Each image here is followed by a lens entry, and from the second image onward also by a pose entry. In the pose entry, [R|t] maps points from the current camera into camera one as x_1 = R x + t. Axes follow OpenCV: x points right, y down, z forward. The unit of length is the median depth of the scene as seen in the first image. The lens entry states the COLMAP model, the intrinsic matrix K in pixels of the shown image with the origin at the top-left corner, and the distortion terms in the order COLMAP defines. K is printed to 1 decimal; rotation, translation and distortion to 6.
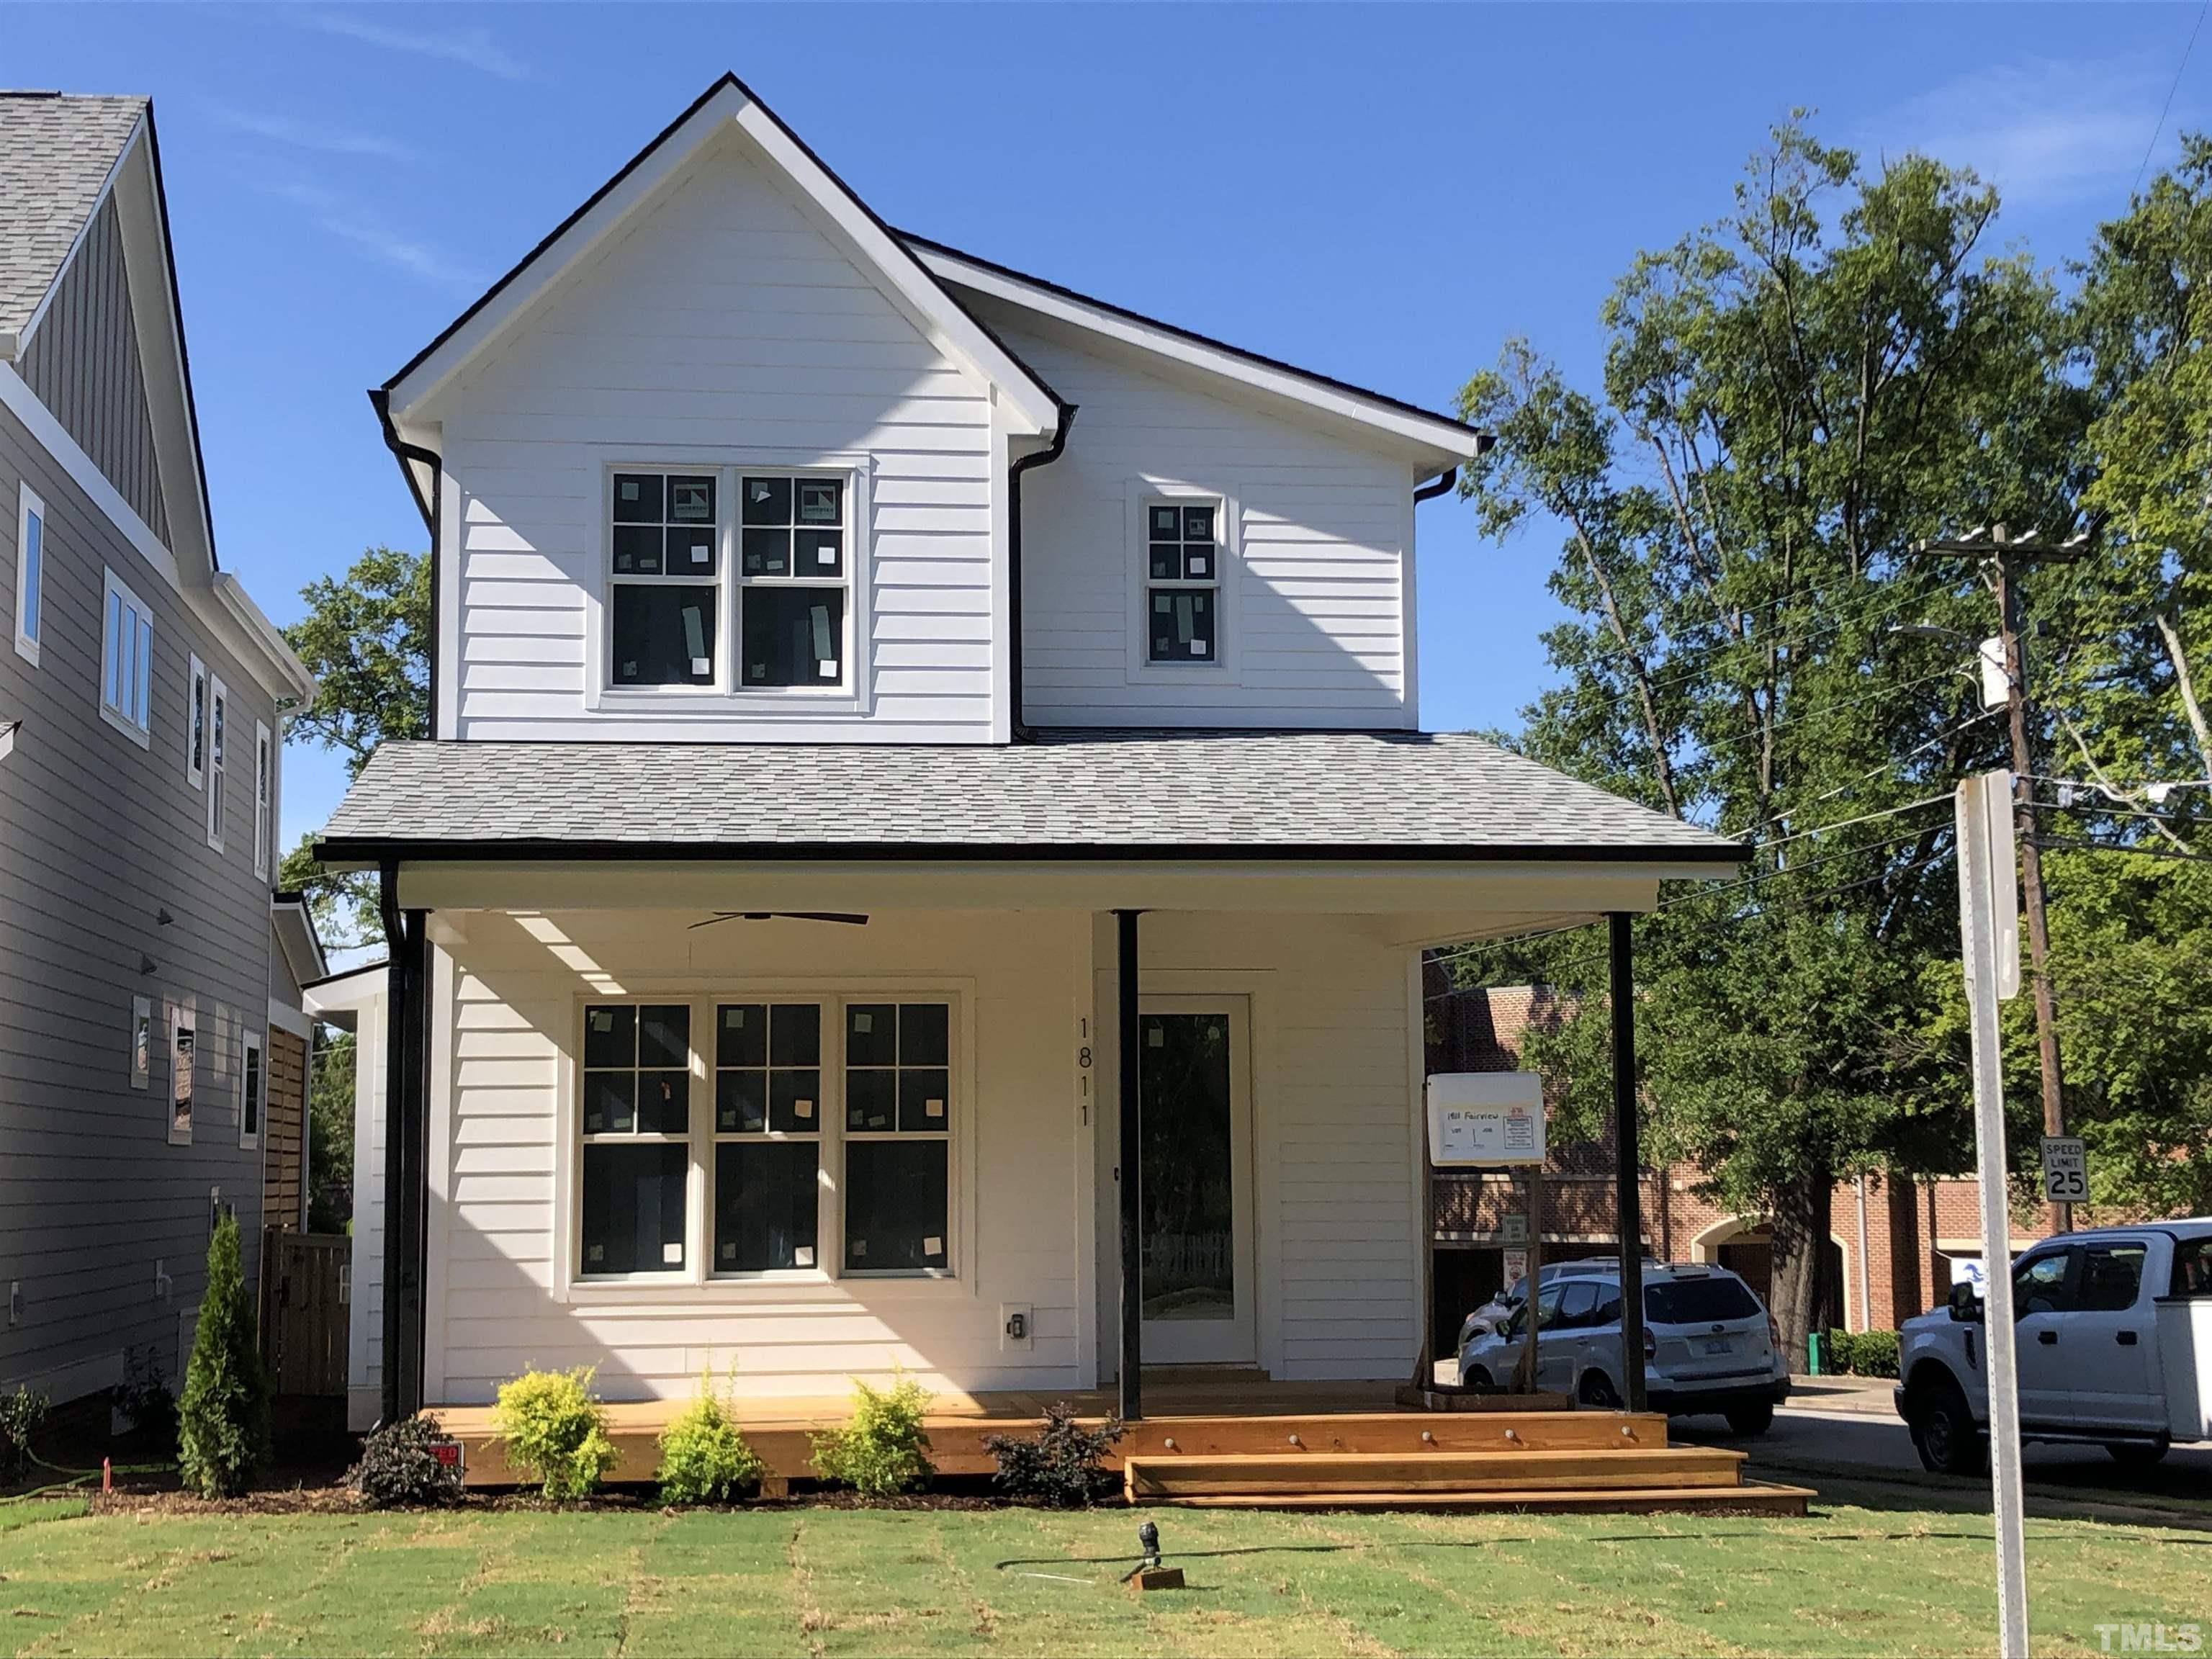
lens RADIAL K [[3086.2, 0, 1106.0], [0, 3086.2, 829.5], [0, 0, 1]] dist [0.126062, -0.359253]
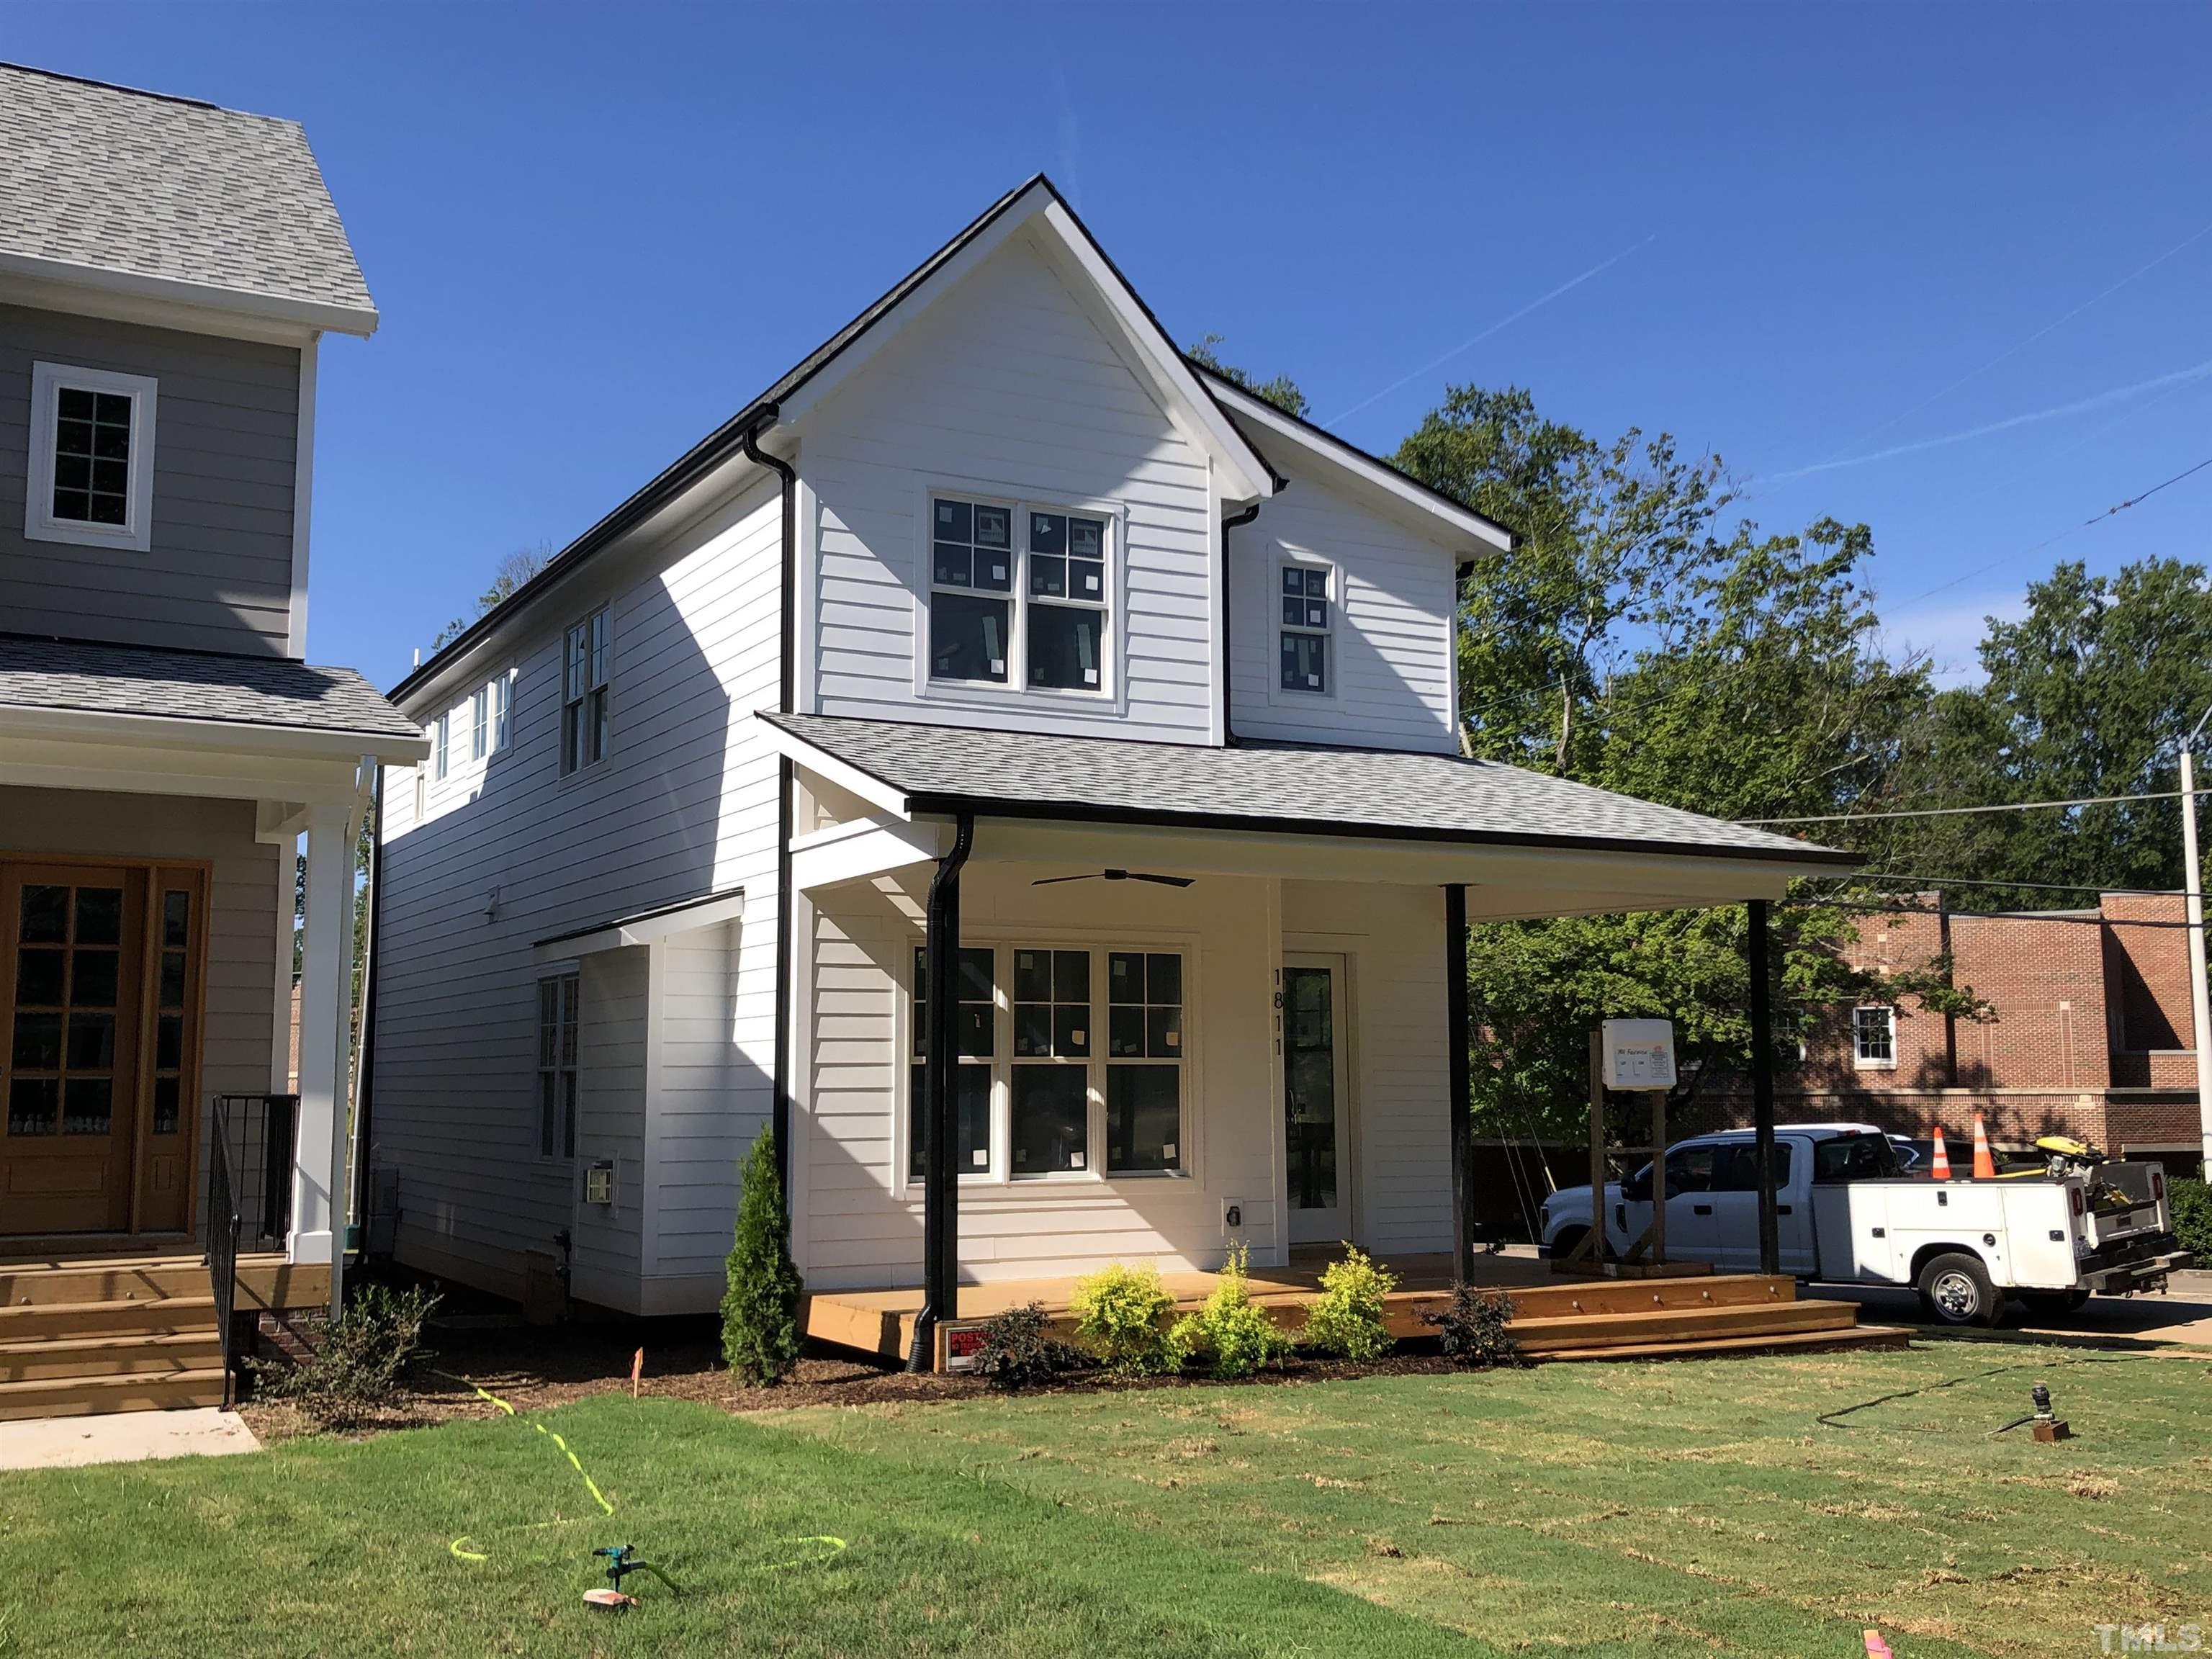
lens RADIAL K [[2177.3, 0, 1064.5], [0, 2177.3, 841.6], [0, 0, 1]] dist [0.205521, -1.222134]
pose [[0.936099, 0.046050, 0.348709, -0.396634], [-0.045783, 0.998911, -0.009012, 0.021296], [-0.348744, -0.007529, 0.937188, 0.199320]]
